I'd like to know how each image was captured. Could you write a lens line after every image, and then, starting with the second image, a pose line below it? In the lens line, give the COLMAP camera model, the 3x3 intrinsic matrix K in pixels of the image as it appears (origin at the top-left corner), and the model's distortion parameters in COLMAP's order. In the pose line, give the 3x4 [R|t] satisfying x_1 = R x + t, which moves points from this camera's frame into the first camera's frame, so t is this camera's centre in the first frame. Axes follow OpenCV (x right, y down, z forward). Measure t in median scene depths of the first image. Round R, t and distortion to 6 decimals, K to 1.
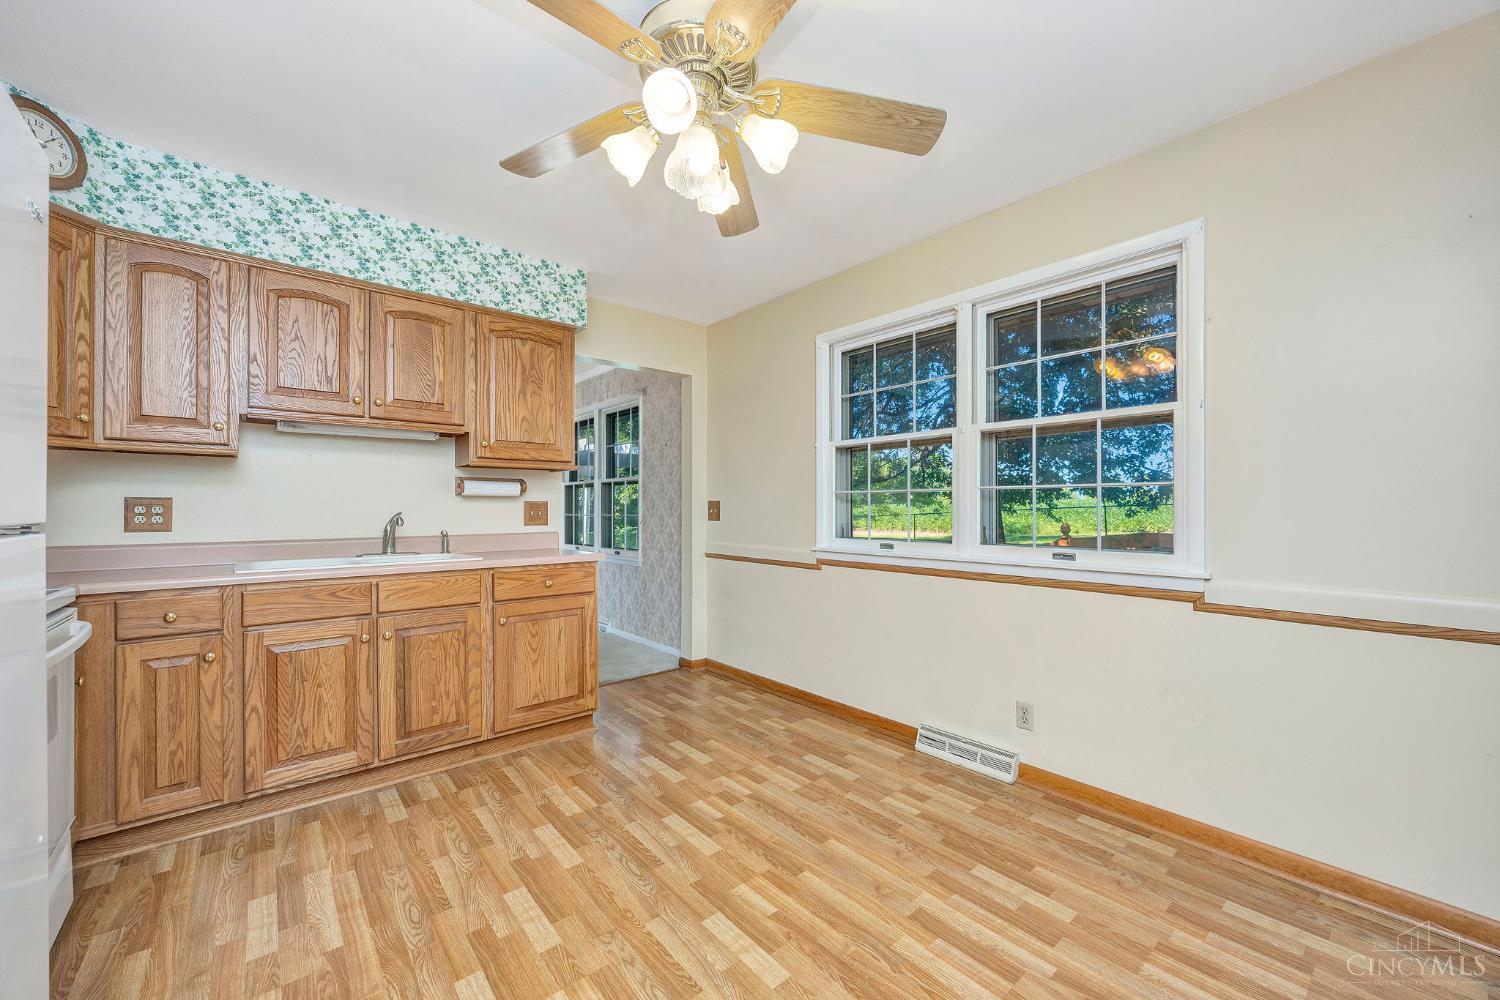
lens RADIAL K [[583.4, 0, 756.2], [0, 583.4, 507.6], [0, 0, 1]] dist [-0.001376, -0.000220]
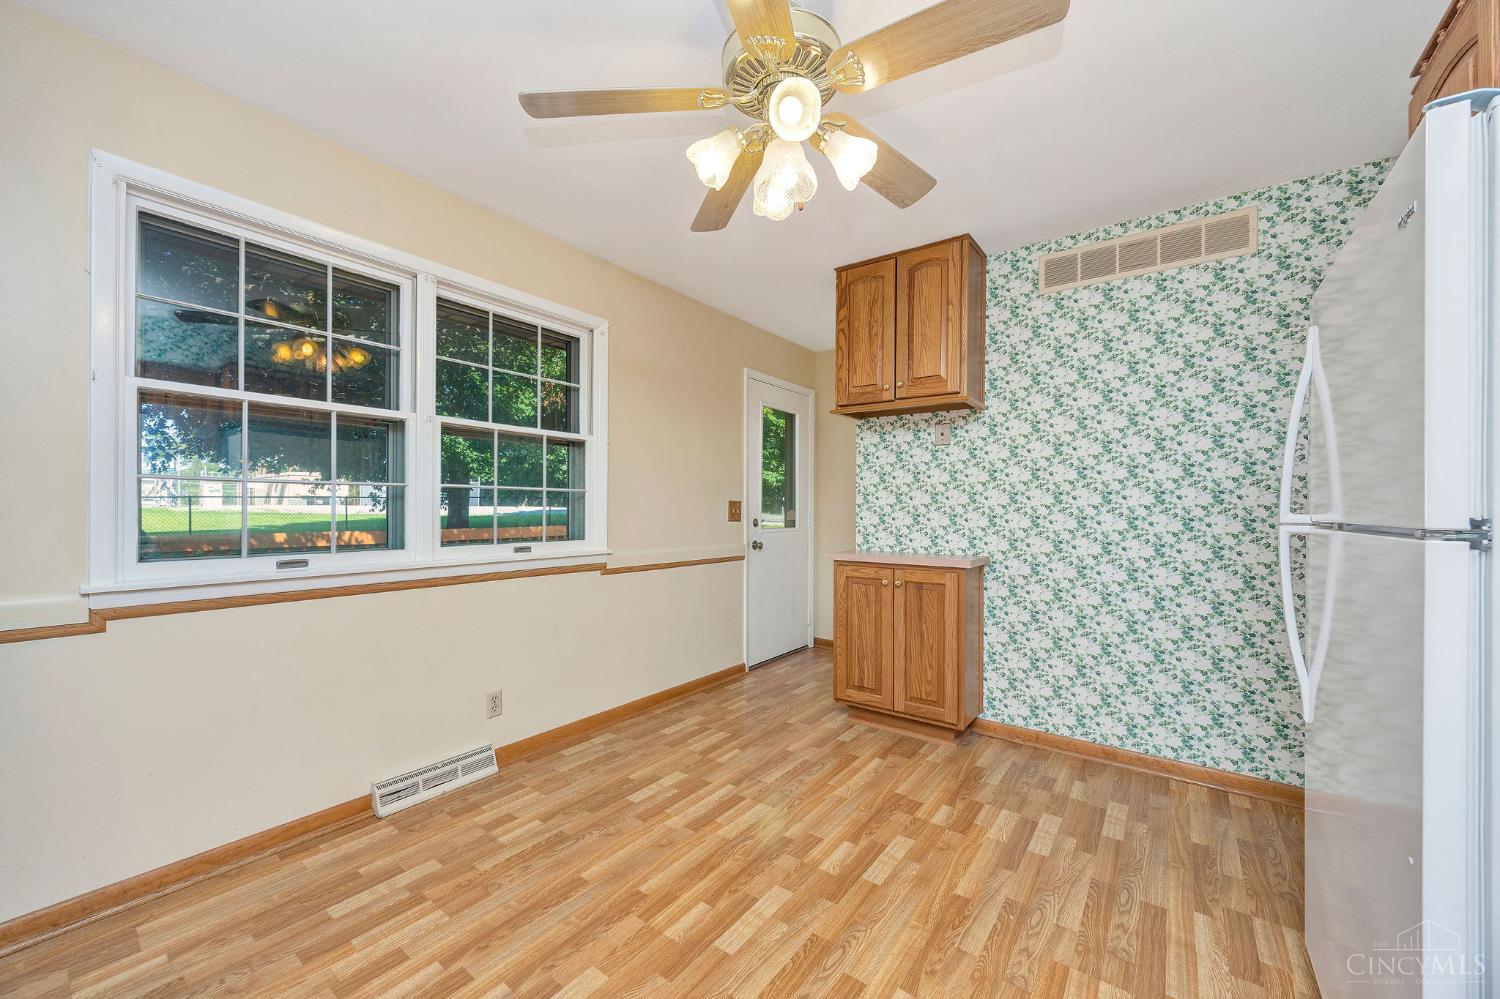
lens RADIAL K [[570.5, 0, 753.3], [0, 570.5, 510.0], [0, 0, 1]] dist [-0.000572, -0.000062]
pose [[-0.223531, -0.001953, 0.974695, -0.668436], [-0.004658, 0.999989, 0.000935, 0.002010], [-0.974686, -0.004331, -0.223538, 0.796792]]
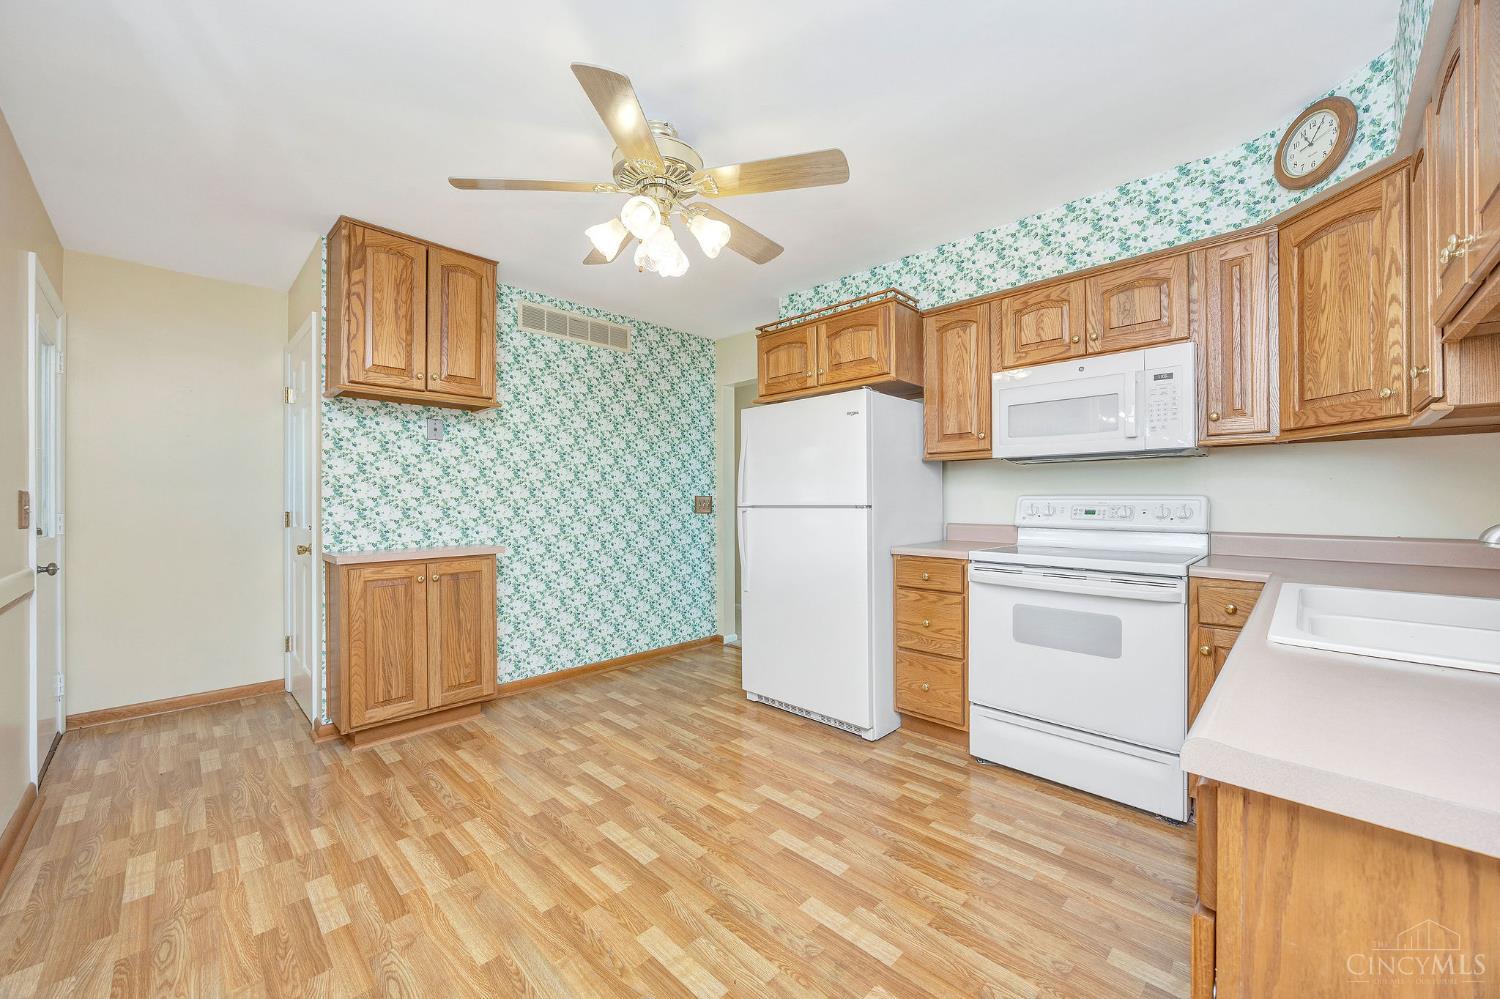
lens RADIAL K [[570.6, 0, 750.0], [0, 570.6, 499.5], [0, 0, 1]] dist [-0.003433, -0.000249]
pose [[-0.996532, 0.005386, -0.083033, -0.124534], [0.005536, 0.999983, -0.001577, -0.001494], [0.083023, -0.002031, -0.996546, 1.466527]]
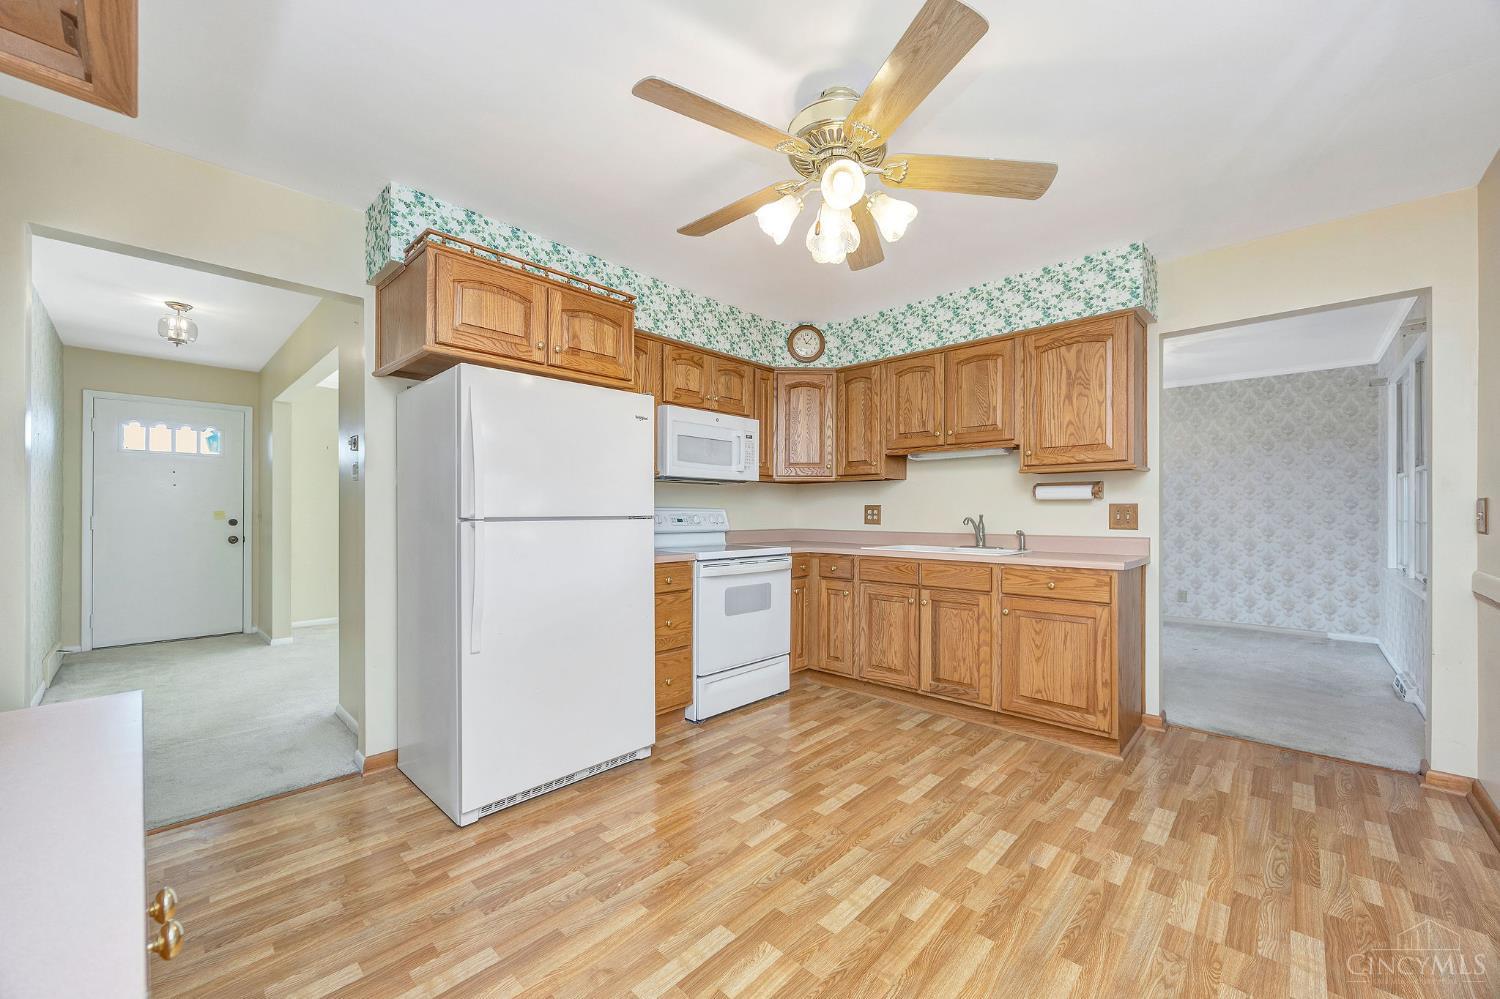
lens RADIAL K [[574.8, 0, 753.9], [0, 574.8, 512.2], [0, 0, 1]] dist [-0.002145, 0.000063]
pose [[0.104288, 0.001949, -0.994545, 0.676582], [0.000333, 0.999998, 0.001994, 0.000839], [0.994547, -0.000539, 0.104287, 0.441721]]
